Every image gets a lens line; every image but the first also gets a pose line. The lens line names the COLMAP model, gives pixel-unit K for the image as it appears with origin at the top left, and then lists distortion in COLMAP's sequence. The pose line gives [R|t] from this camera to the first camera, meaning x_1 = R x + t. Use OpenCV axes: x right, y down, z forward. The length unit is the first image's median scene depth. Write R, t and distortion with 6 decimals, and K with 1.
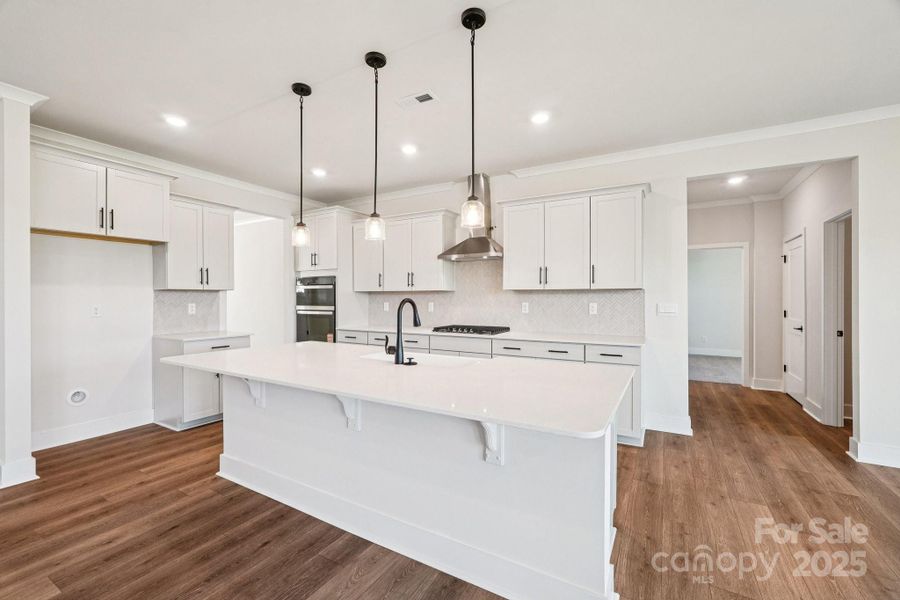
lens RADIAL K [[379.7, 0, 448.6], [0, 379.7, 297.2], [0, 0, 1]] dist [-0.012671, 0.004727]
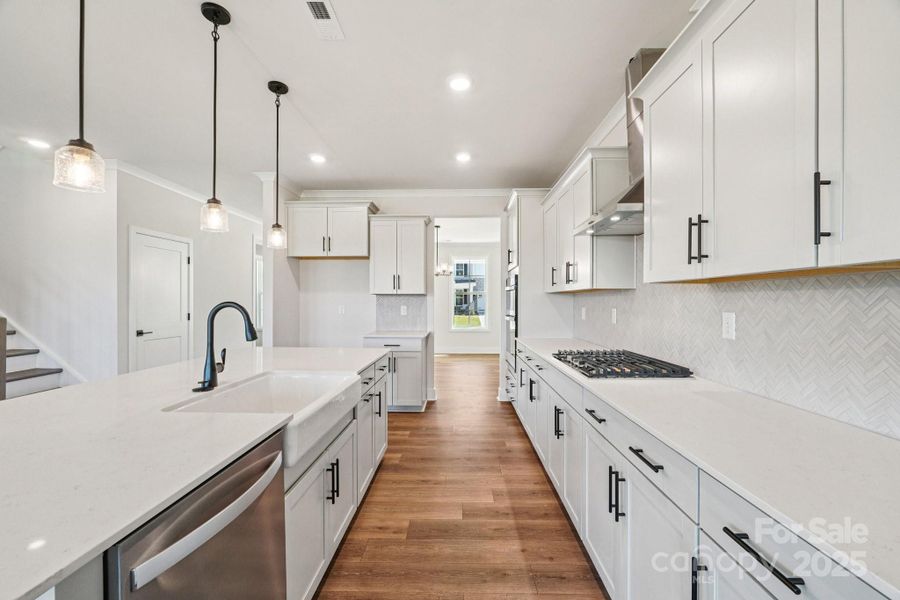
lens RADIAL K [[379.7, 0, 450.8], [0, 379.7, 300.9], [0, 0, 1]] dist [-0.012671, 0.004727]
pose [[0.475058, -0.001044, -0.879954, 0.458537], [0.002515, 0.999997, 0.000172, 0.001589], [0.879951, -0.002295, 0.475059, 0.627388]]
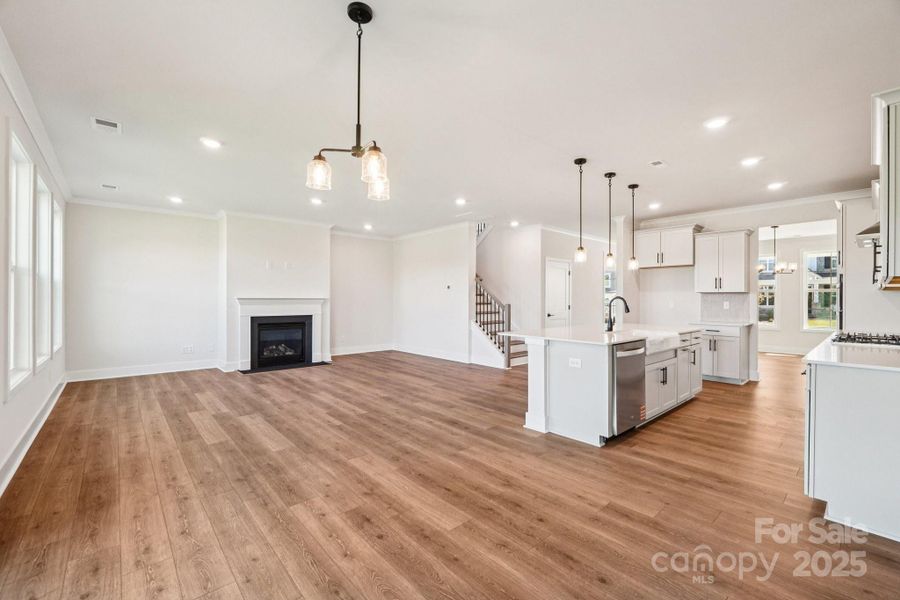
lens RADIAL K [[379.7, 0, 451.2], [0, 379.7, 298.9], [0, 0, 1]] dist [-0.012671, 0.004727]
pose [[-0.316767, -0.002967, -0.948499, 1.138945], [-0.001797, 0.999995, -0.002529, 0.012645], [0.948502, 0.000903, -0.316770, 0.497827]]
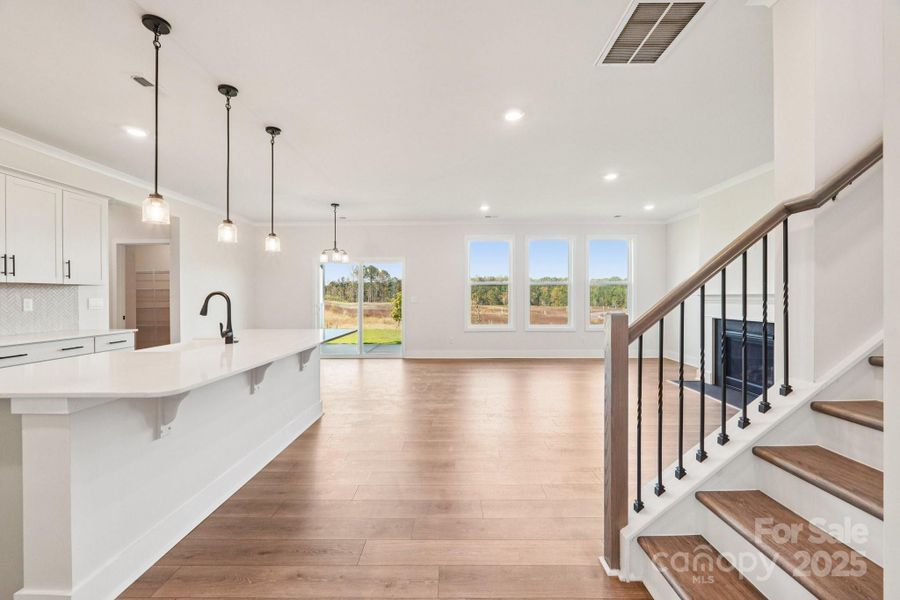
lens RADIAL K [[379.7, 0, 447.1], [0, 379.7, 298.1], [0, 0, 1]] dist [-0.012671, 0.004727]
pose [[-0.483464, -0.004029, 0.875355, -0.919852], [0.002007, 0.999982, 0.005711, 0.010819], [-0.875362, 0.004518, -0.483447, 0.569323]]
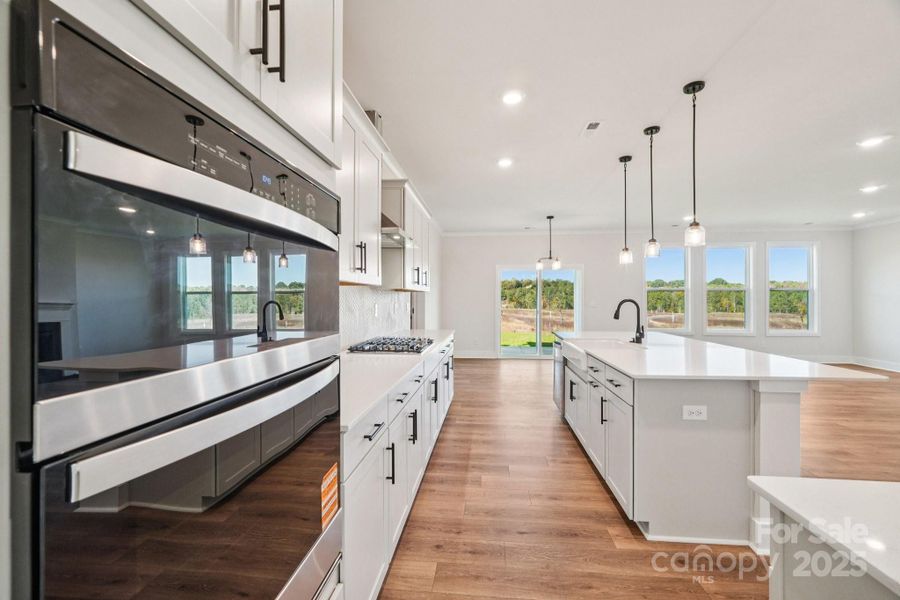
lens RADIAL K [[379.7, 0, 447.3], [0, 379.7, 298.5], [0, 0, 1]] dist [-0.012671, 0.004727]
pose [[-0.397889, 0.001540, 0.917432, -0.692644], [-0.000705, 0.999998, -0.001984, 0.002361], [-0.917433, -0.001436, -0.397887, 1.333086]]
